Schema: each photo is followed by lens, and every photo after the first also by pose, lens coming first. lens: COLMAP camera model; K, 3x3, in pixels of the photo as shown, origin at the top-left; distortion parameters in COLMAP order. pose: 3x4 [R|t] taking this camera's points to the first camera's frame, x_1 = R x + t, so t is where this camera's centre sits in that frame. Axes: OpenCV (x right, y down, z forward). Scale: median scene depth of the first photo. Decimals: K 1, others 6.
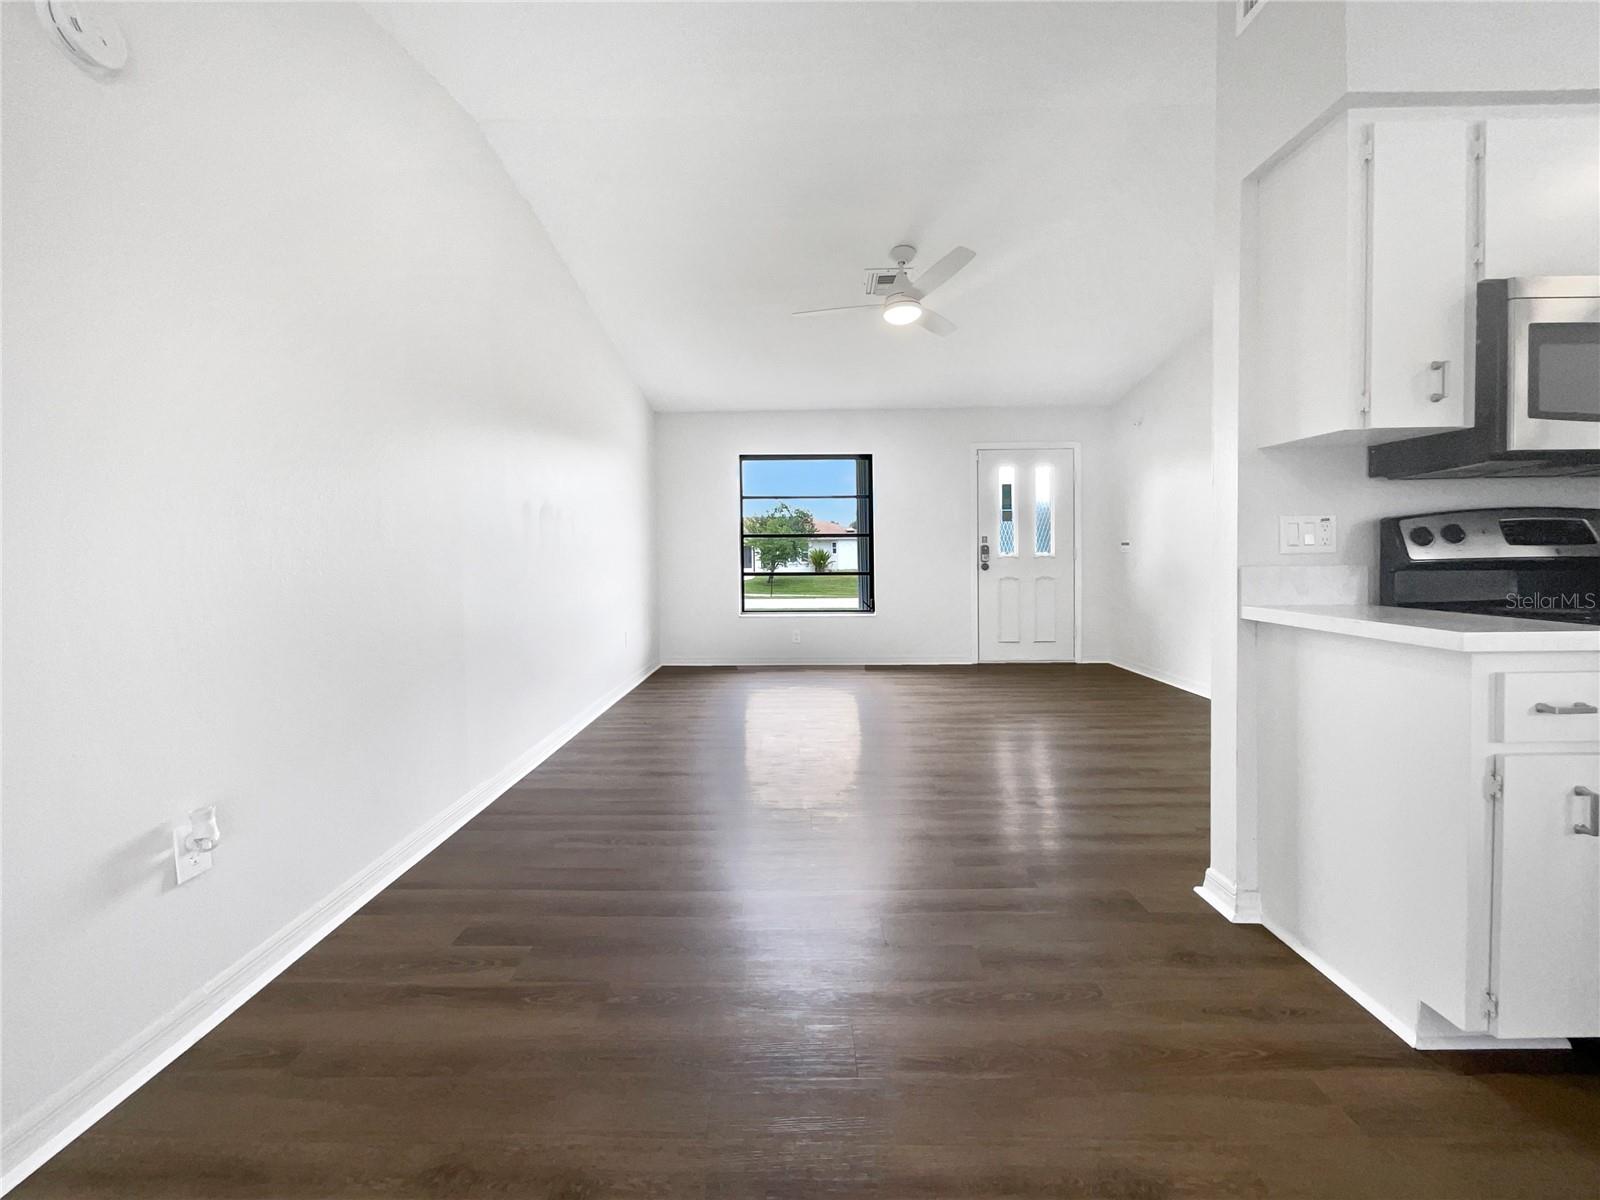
lens RADIAL K [[675.1, 0, 796.6], [0, 675.1, 579.0], [0, 0, 1]] dist [-0.001182, -0.000220]
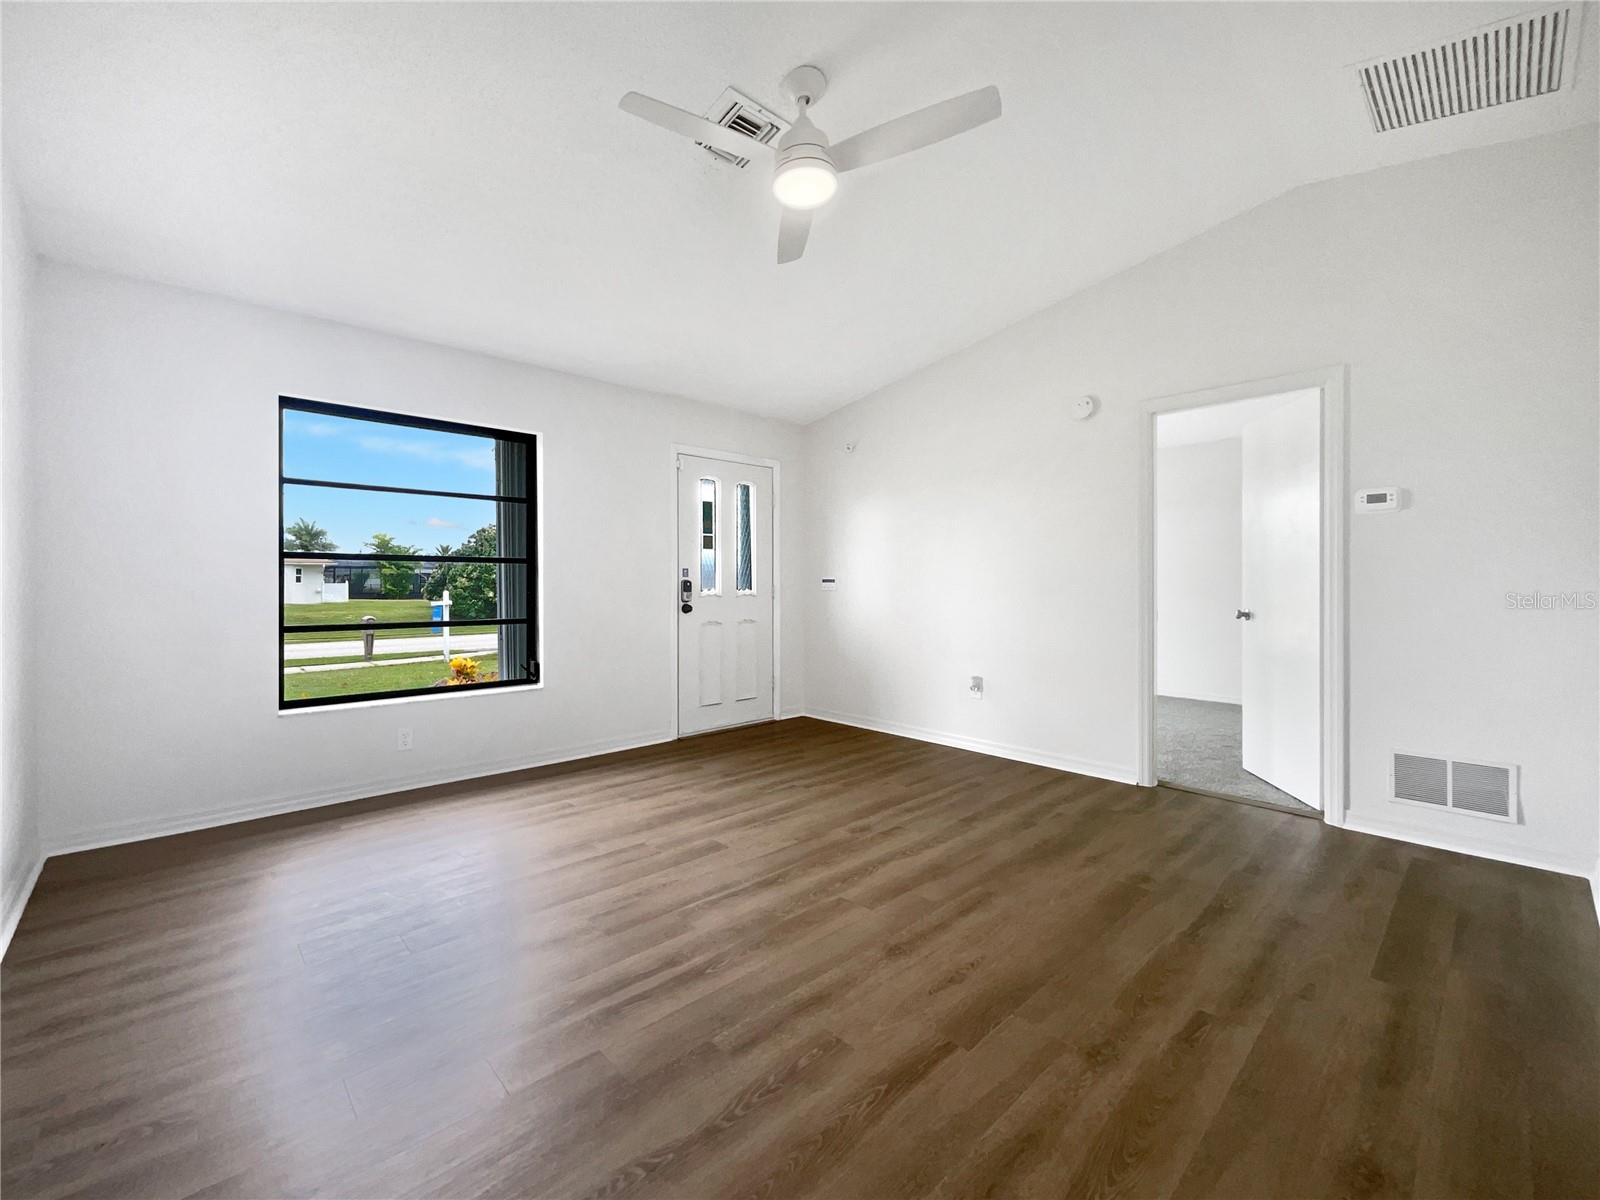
lens RADIAL K [[675.1, 0, 796.6], [0, 675.1, 579.0], [0, 0, 1]] dist [-0.001182, -0.000220]
pose [[0.726707, 0.015064, 0.686783, -0.147798], [0.020795, 0.998819, -0.043912, -0.015110], [-0.686633, 0.046193, 0.725535, 0.365182]]
